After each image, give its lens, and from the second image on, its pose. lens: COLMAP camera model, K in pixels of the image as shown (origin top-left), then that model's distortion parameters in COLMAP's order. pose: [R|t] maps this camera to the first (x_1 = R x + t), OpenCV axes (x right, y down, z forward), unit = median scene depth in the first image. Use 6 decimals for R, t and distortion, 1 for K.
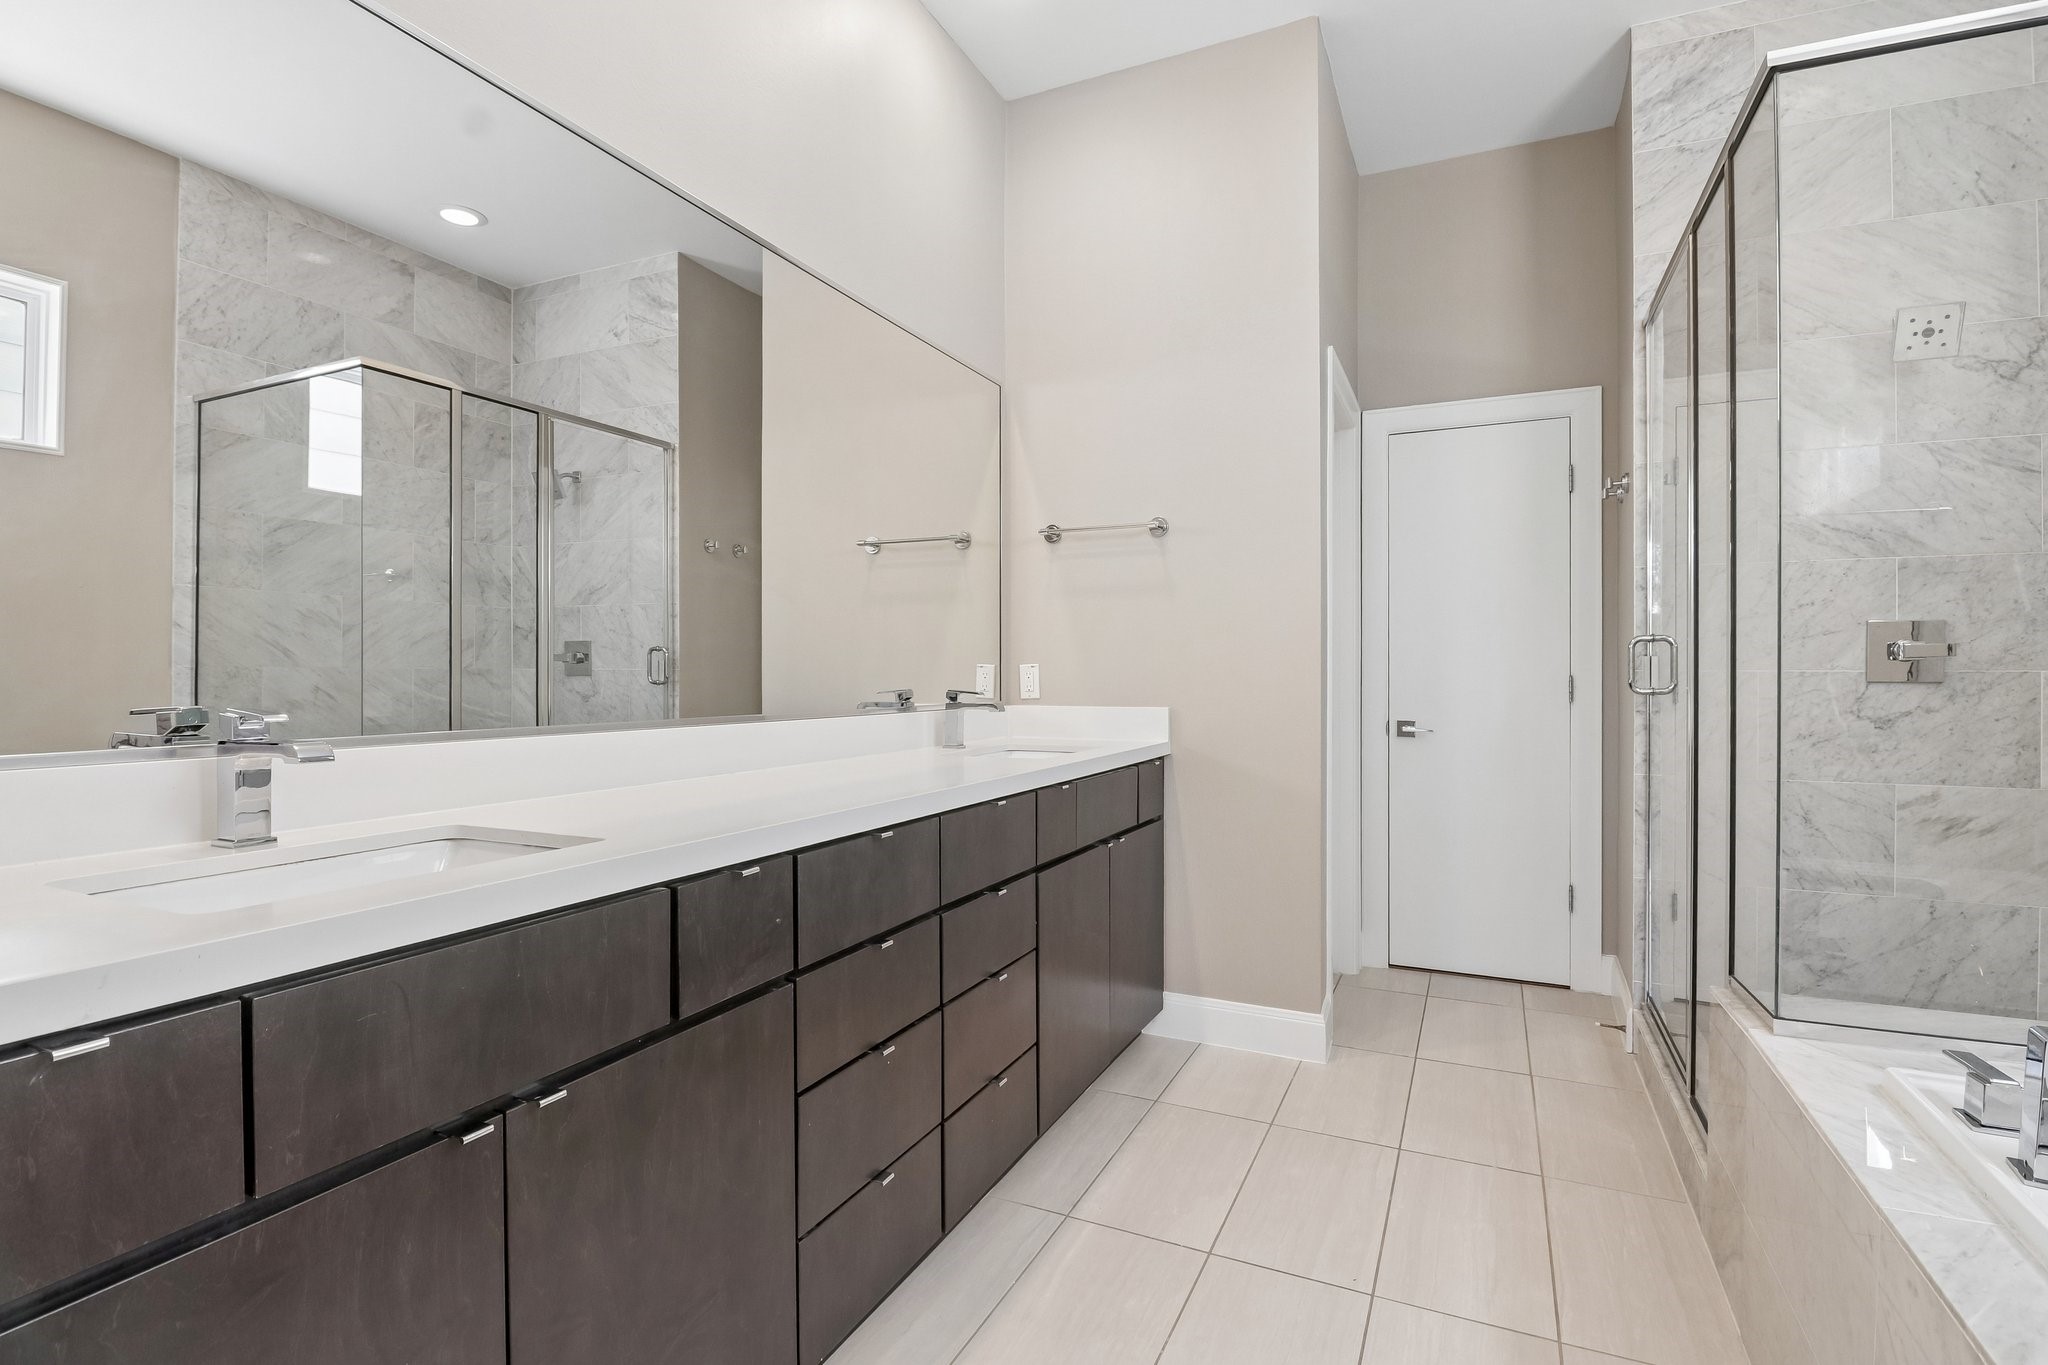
lens RADIAL K [[973.1, 0, 1024.2], [0, 973.1, 676.4], [0, 0, 1]] dist [0.002094, -0.012942]
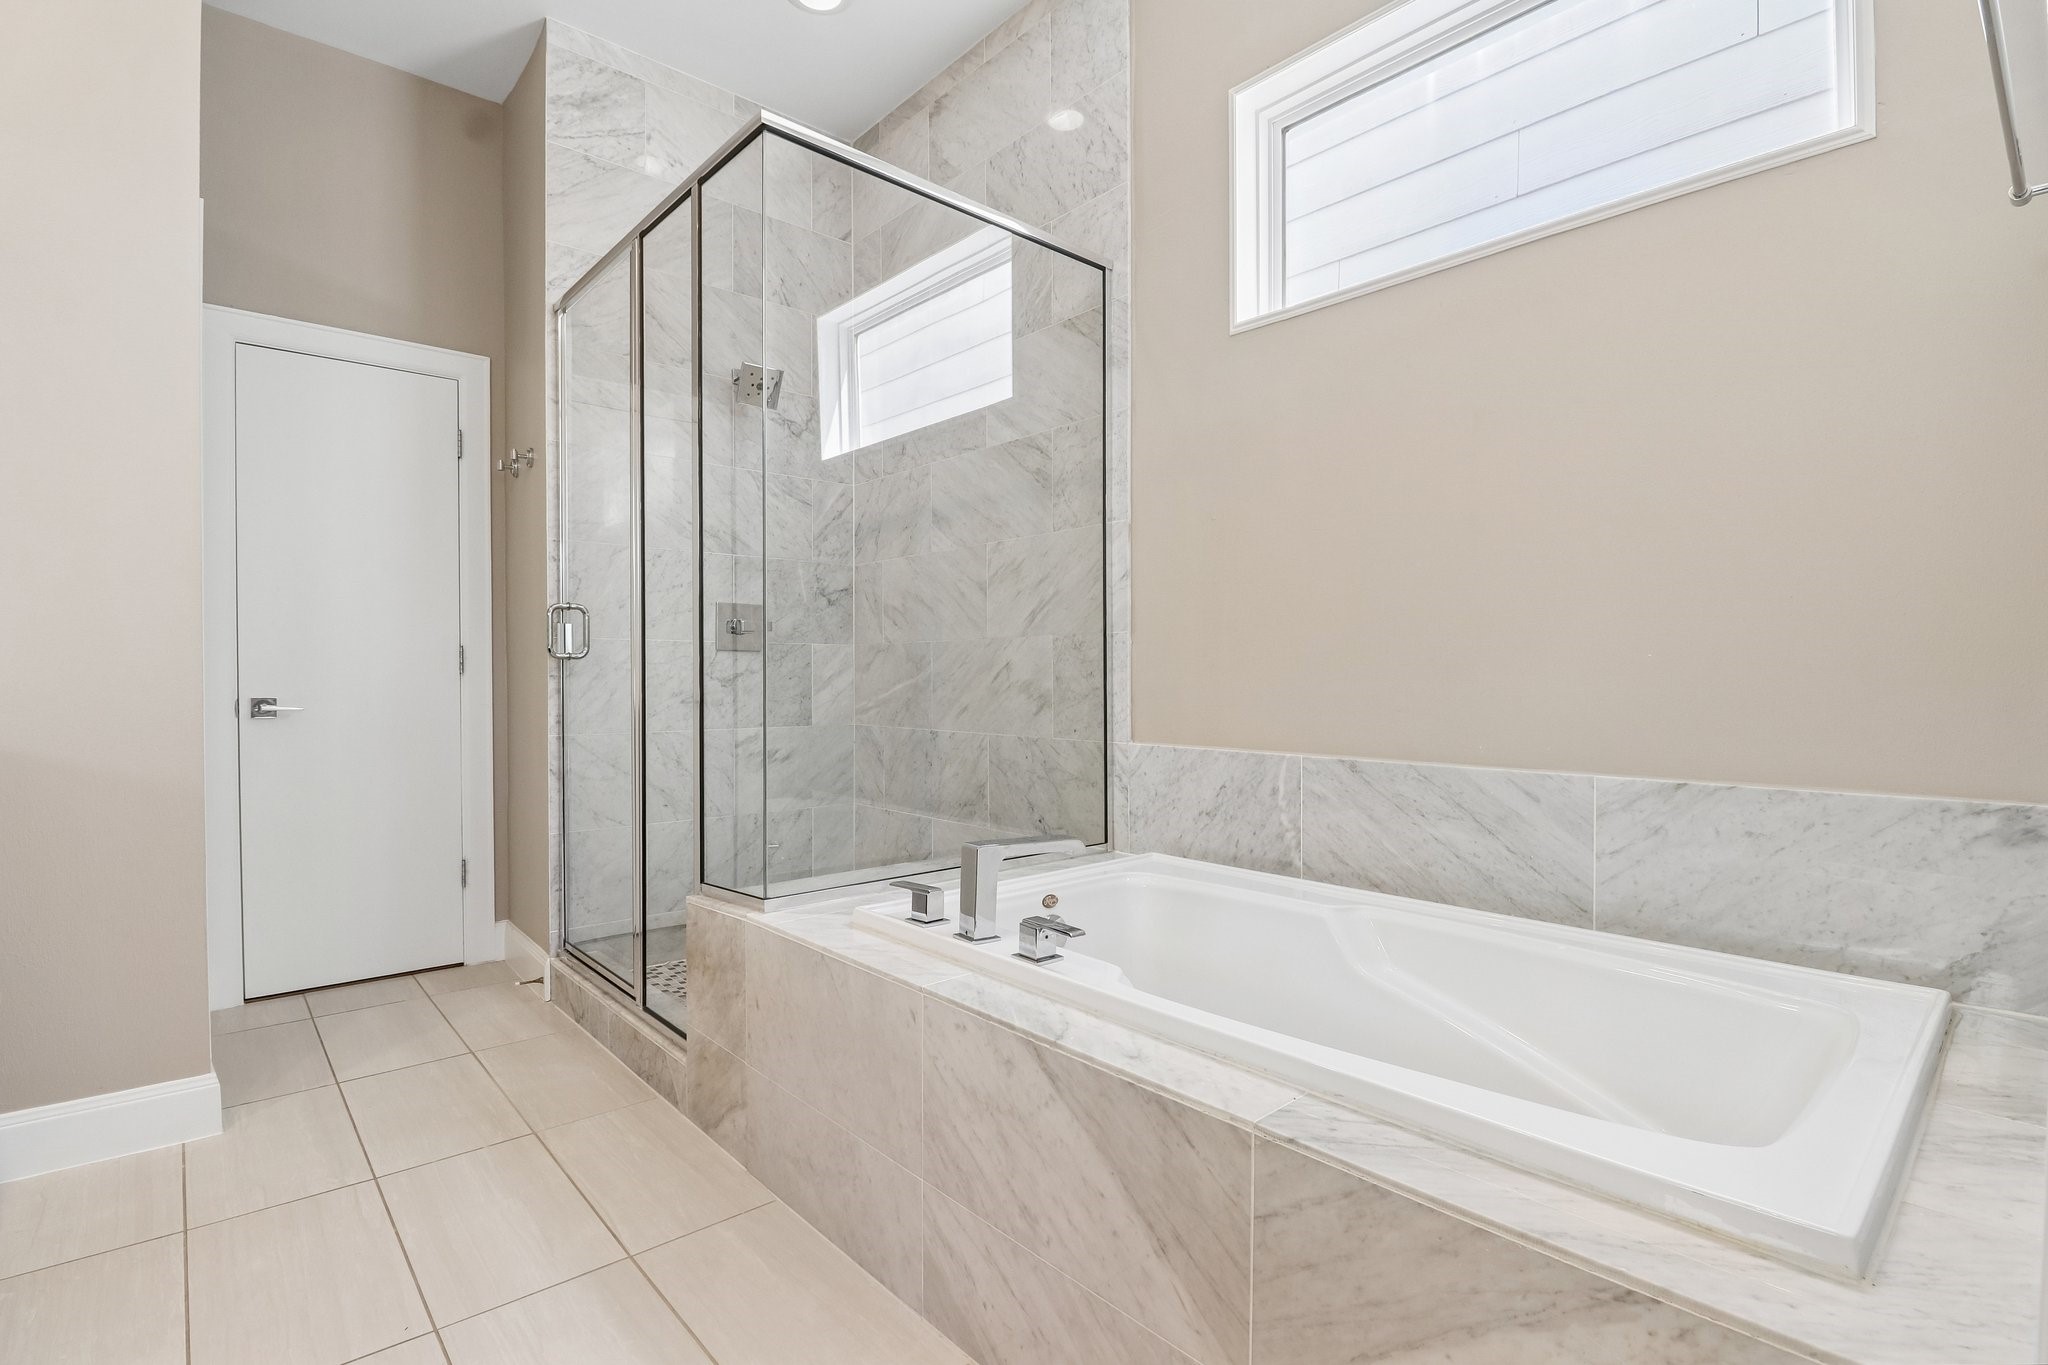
lens RADIAL K [[964.2, 0, 1010.1], [0, 964.2, 693.2], [0, 0, 1]] dist [0.011079, -0.020167]
pose [[0.398372, -0.015556, 0.917092, -0.133042], [0.004189, 0.999877, 0.015140, 0.041159], [-0.917214, -0.002190, 0.398388, 0.127092]]
